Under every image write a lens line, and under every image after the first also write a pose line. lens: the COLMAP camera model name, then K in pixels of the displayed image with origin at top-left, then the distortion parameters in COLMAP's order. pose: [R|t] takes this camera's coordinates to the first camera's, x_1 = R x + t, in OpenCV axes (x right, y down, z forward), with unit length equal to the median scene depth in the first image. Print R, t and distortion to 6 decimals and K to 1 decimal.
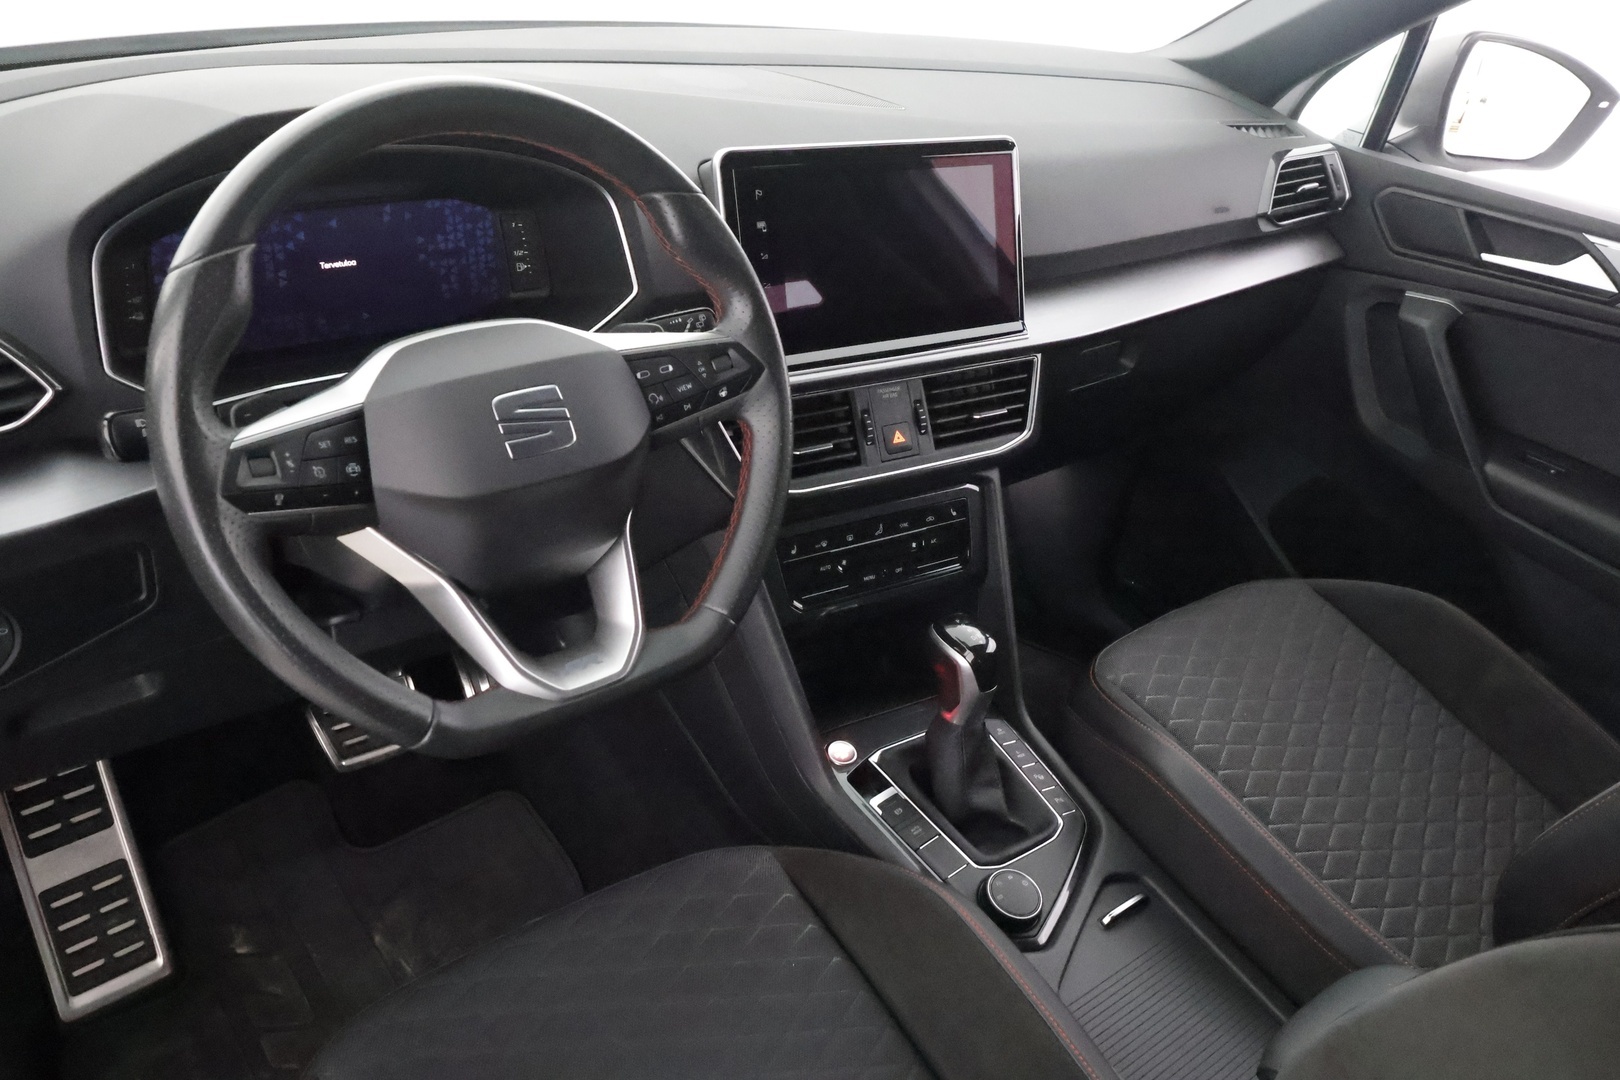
lens RADIAL K [[1276.8, 0, 820.0], [0, 1276.8, 538.8], [0, 0, 1]] dist [0.001823, -0.003835]
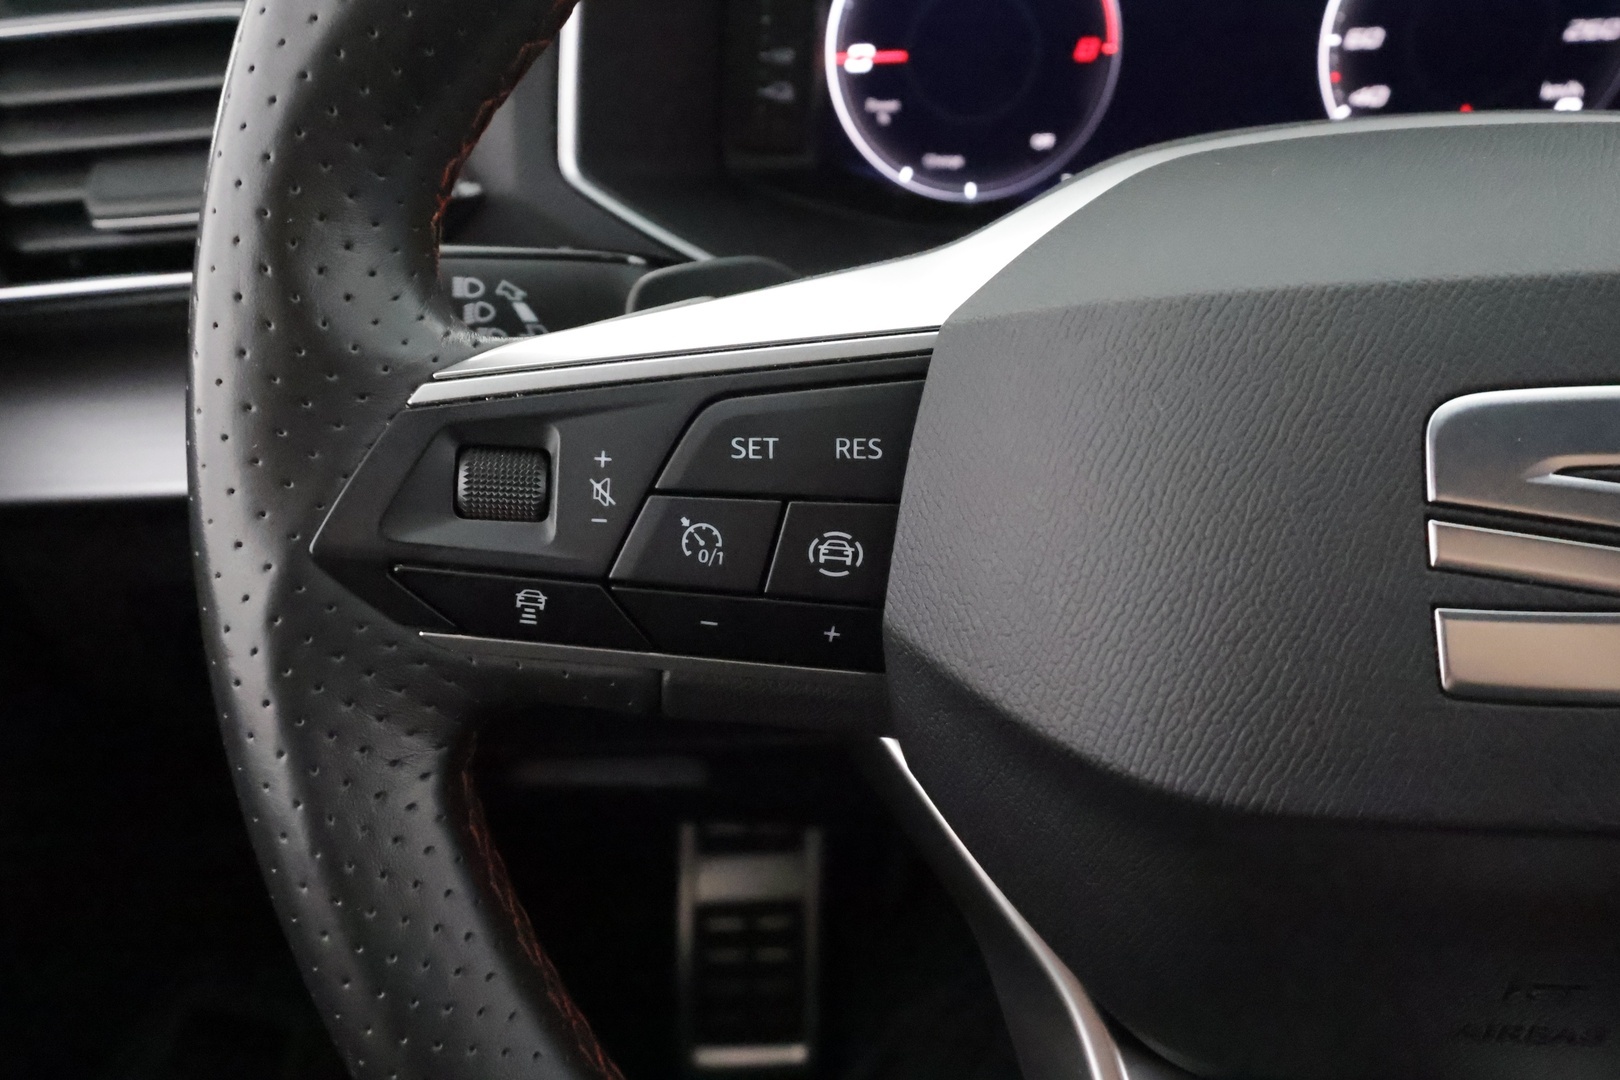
lens RADIAL K [[1276.8, 0, 816.4], [0, 1276.8, 544.3], [0, 0, 1]] dist [0.001823, -0.003835]
pose [[0.700636, 0.266603, -0.661839, -0.118024], [-0.234205, 0.962109, 0.139624, -0.060423], [0.673986, 0.057180, 0.736528, 0.506996]]
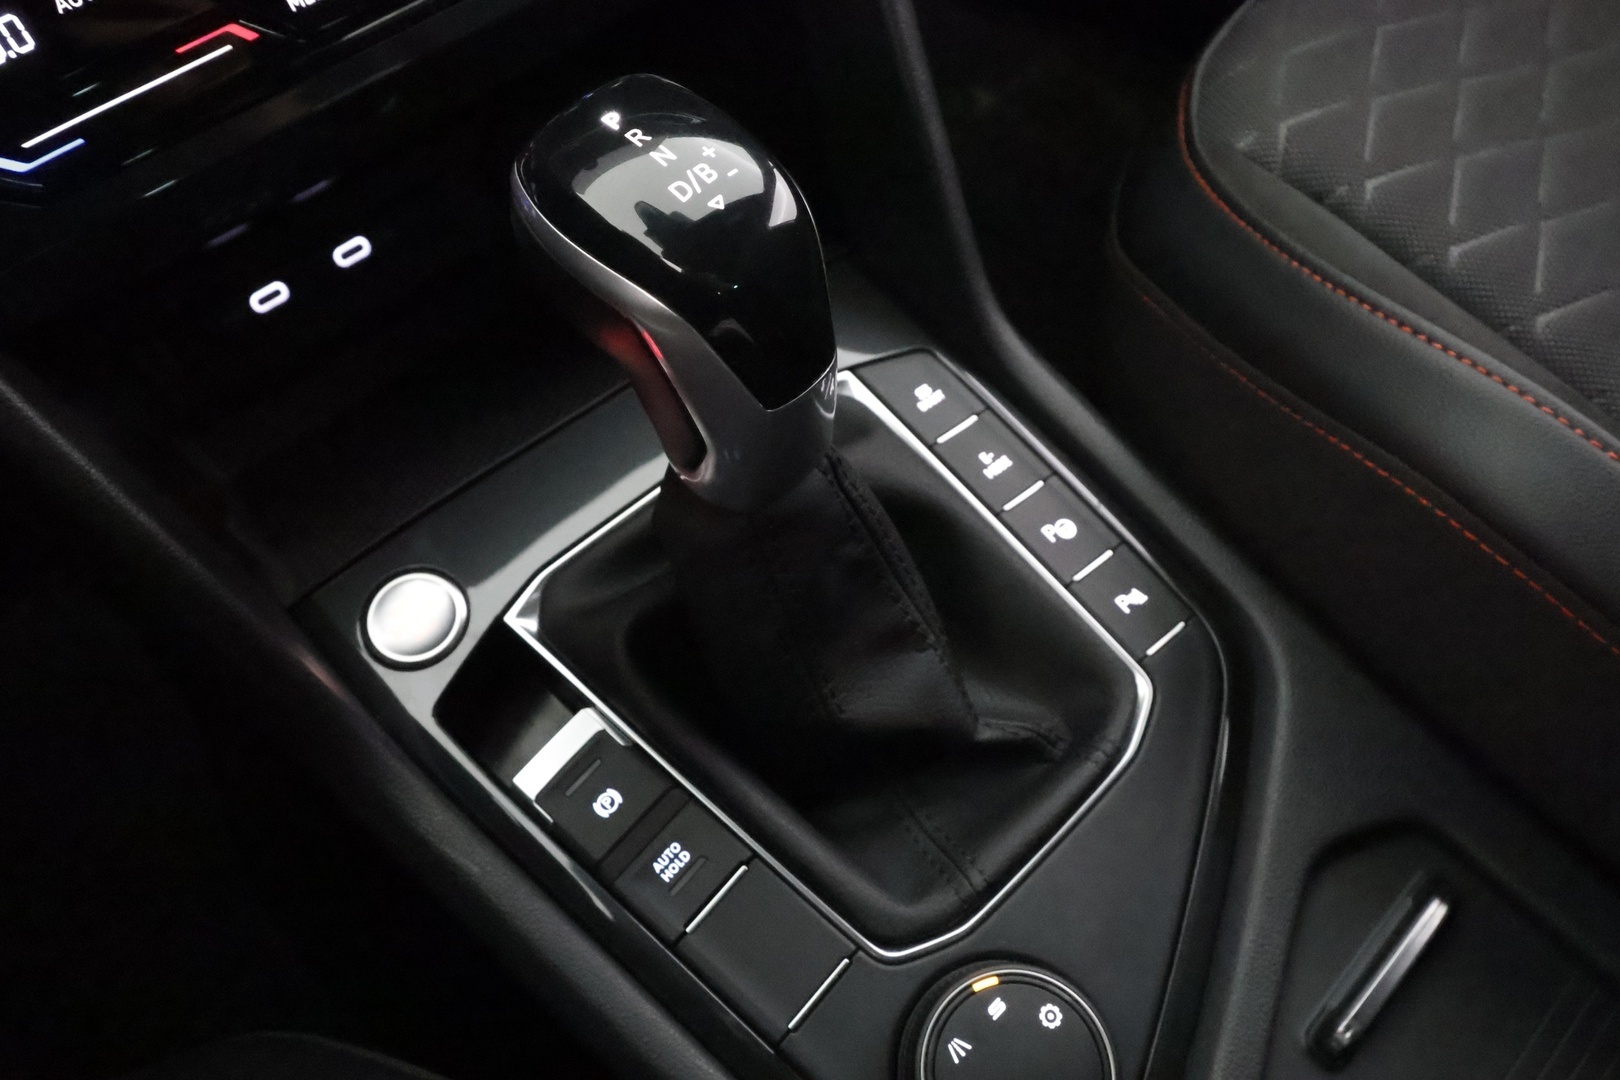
lens RADIAL K [[1276.8, 0, 807.5], [0, 1276.8, 543.2], [0, 0, 1]] dist [0.001823, -0.003835]
pose [[0.977971, -0.190570, -0.085184, 0.143159], [0.208584, 0.876283, 0.434305, 0.037285], [-0.008120, -0.442505, 0.896729, 0.747143]]
